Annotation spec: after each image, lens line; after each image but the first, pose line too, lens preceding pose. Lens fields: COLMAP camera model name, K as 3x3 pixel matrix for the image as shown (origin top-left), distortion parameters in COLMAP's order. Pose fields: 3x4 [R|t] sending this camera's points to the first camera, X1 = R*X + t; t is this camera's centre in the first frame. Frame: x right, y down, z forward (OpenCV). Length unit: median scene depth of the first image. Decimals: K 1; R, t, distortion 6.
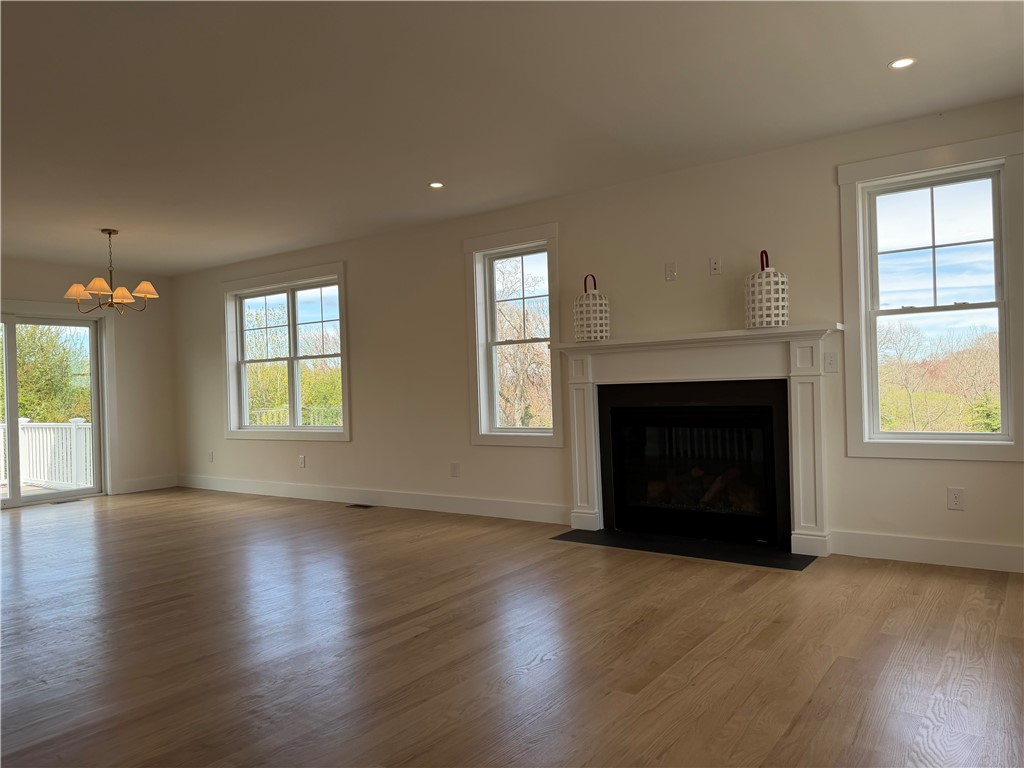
lens RADIAL K [[741.6, 0, 512.0], [0, 741.6, 384.0], [0, 0, 1]] dist [-0.008990, -0.004130]
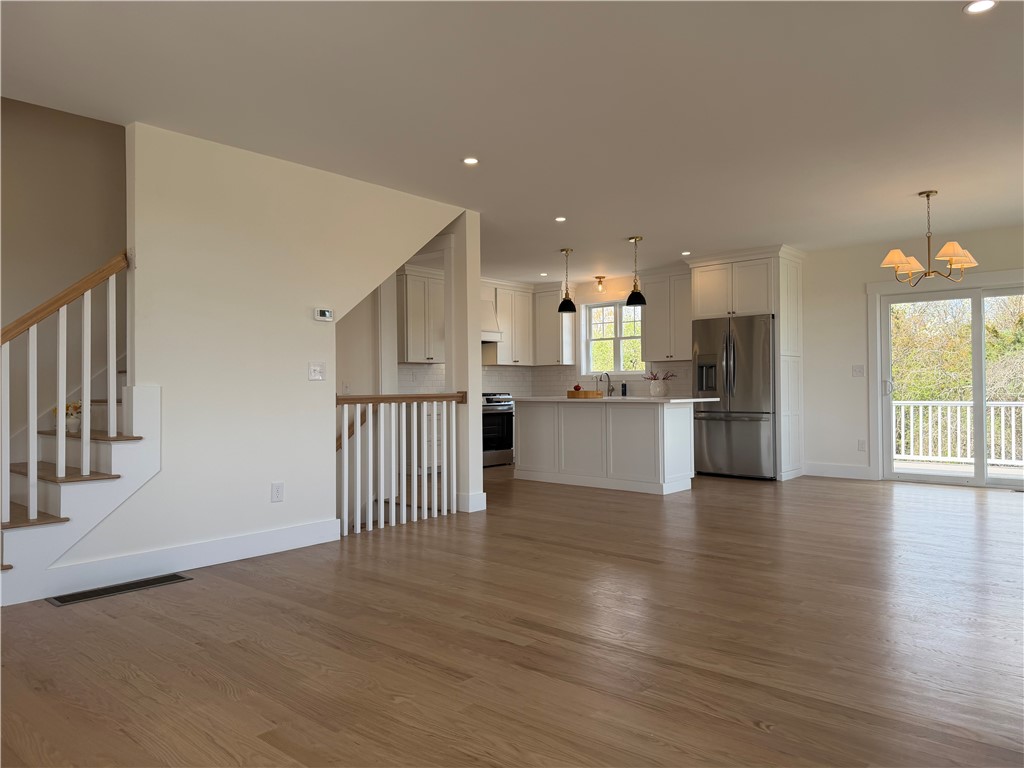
lens RADIAL K [[741.6, 0, 512.0], [0, 741.6, 384.0], [0, 0, 1]] dist [-0.008990, -0.004130]
pose [[-0.096103, 0.036300, -0.994709, 0.678933], [0.001055, 0.999338, 0.036367, -0.011286], [0.995371, 0.002446, -0.096078, 0.961322]]
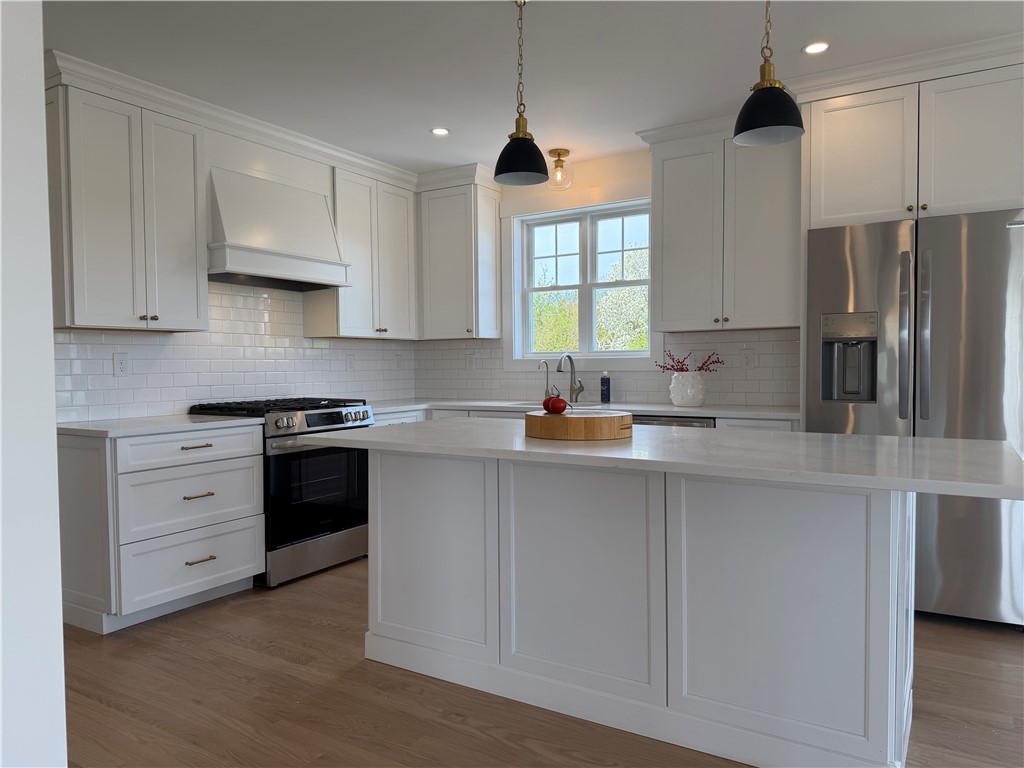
lens RADIAL K [[717.9, 0, 526.8], [0, 717.9, 398.5], [0, 0, 1]] dist [0.057123, -0.000666]
pose [[0.085145, 0.090696, -0.992232, 0.172445], [-0.006918, 0.995878, 0.090436, -0.004356], [0.996345, -0.000836, 0.085421, 0.925476]]
